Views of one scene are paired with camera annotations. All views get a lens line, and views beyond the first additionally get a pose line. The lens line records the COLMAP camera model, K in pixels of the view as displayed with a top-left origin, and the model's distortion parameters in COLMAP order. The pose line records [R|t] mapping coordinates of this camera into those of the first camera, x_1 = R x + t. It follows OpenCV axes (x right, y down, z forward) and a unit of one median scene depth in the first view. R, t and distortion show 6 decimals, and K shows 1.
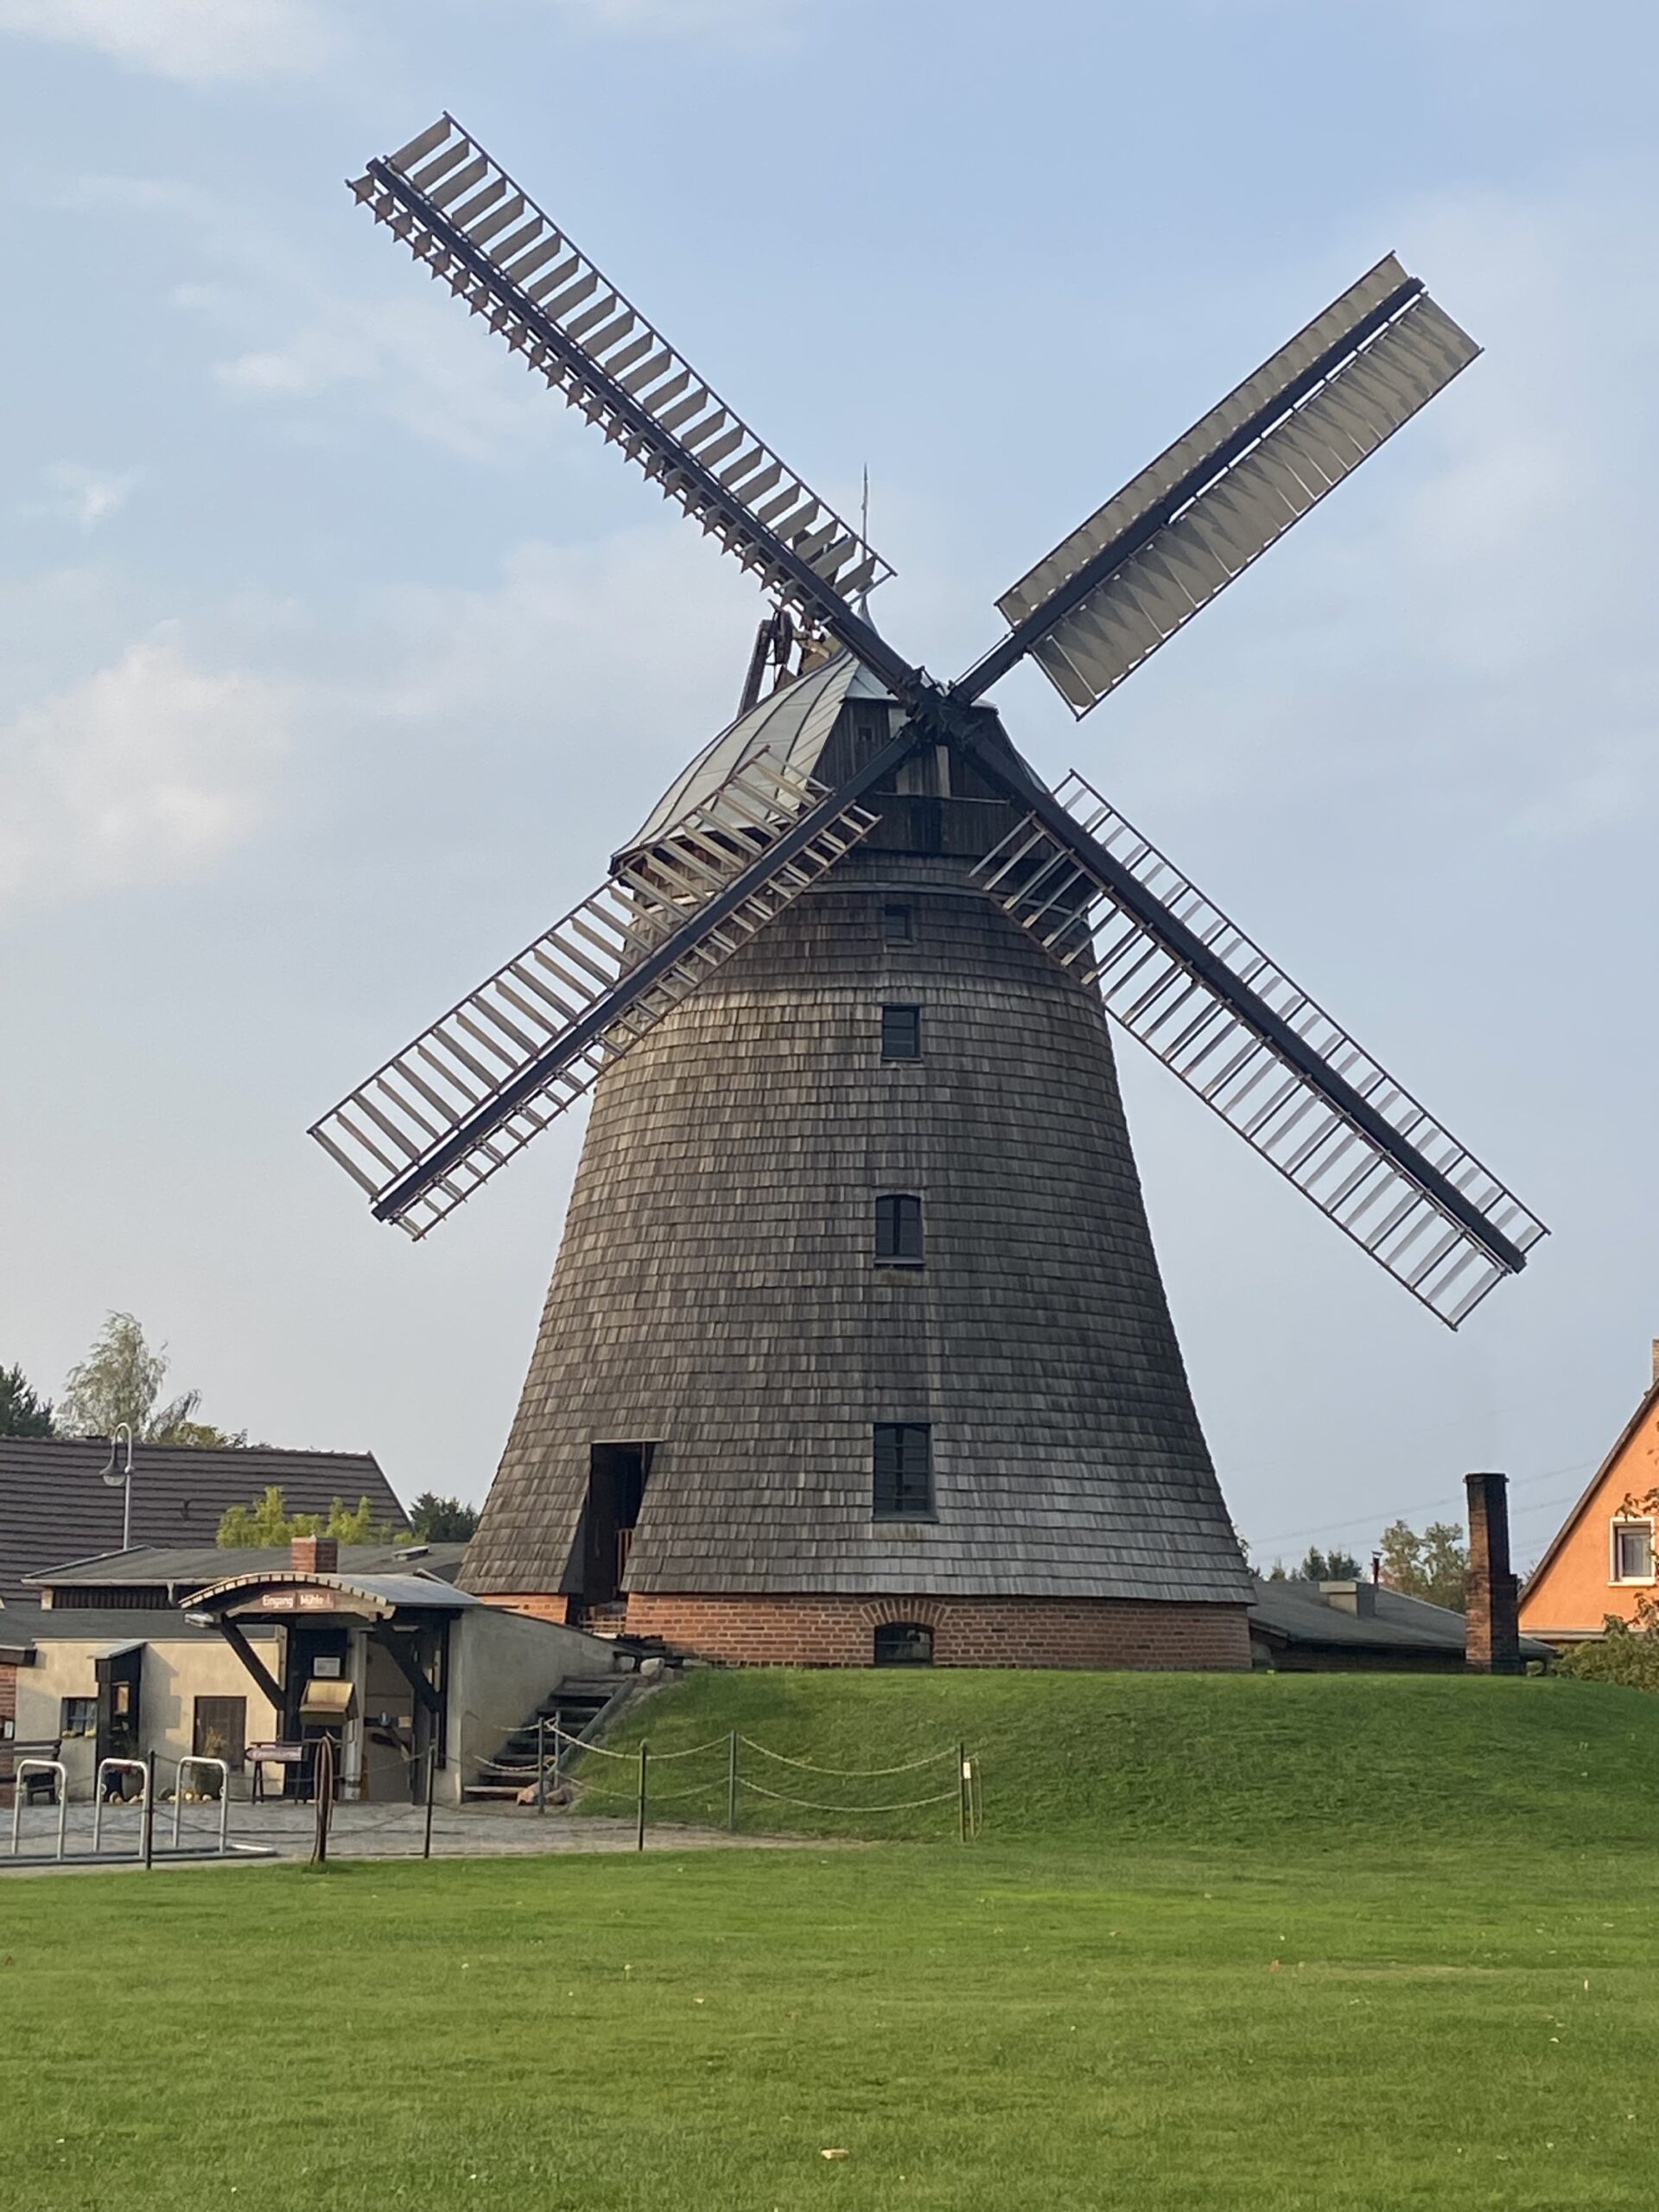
lens RADIAL K [[4089.2, 0, 823.6], [0, 4089.2, 1105.9], [0, 0, 1]] dist [0.090193, 0.000000]
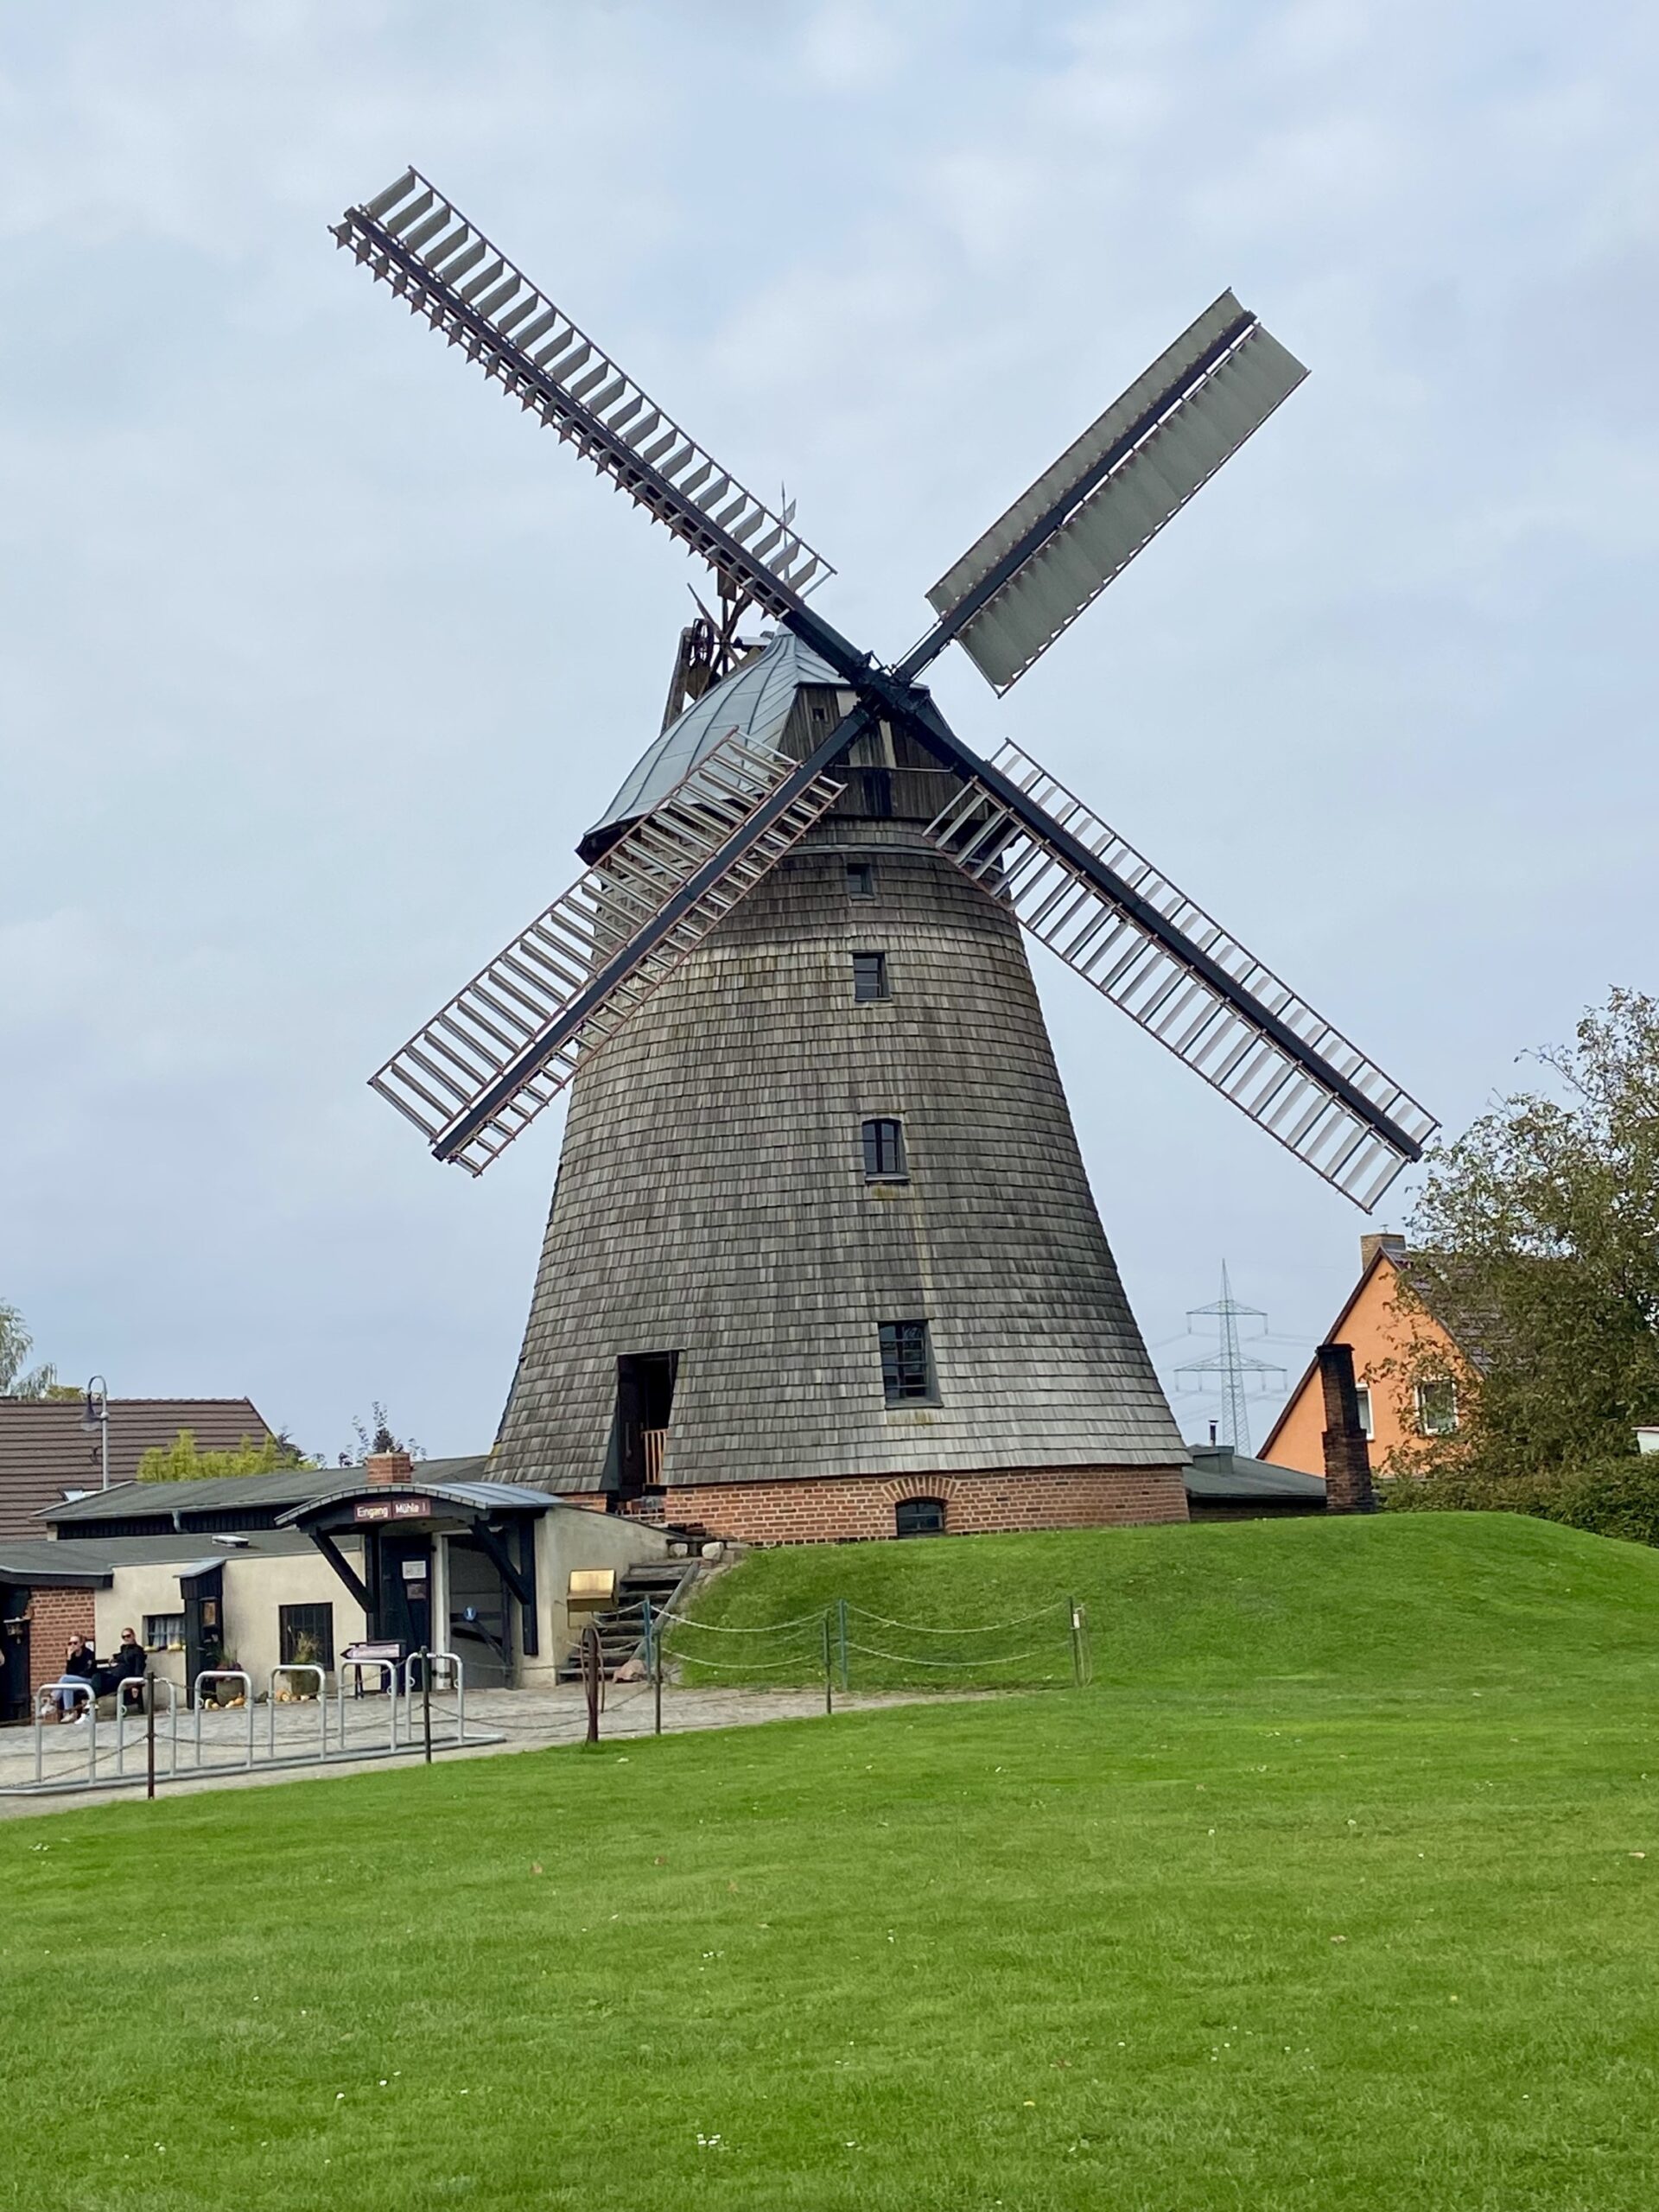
lens RADIAL K [[3297.2, 0, 881.6], [0, 3297.2, 1088.7], [0, 0, 1]] dist [0.089846, 0.000000]
pose [[0.990360, -0.046095, 0.130626, -0.098919], [0.046725, 0.998906, -0.001761, 0.014958], [-0.130402, 0.007848, 0.991430, 0.100650]]
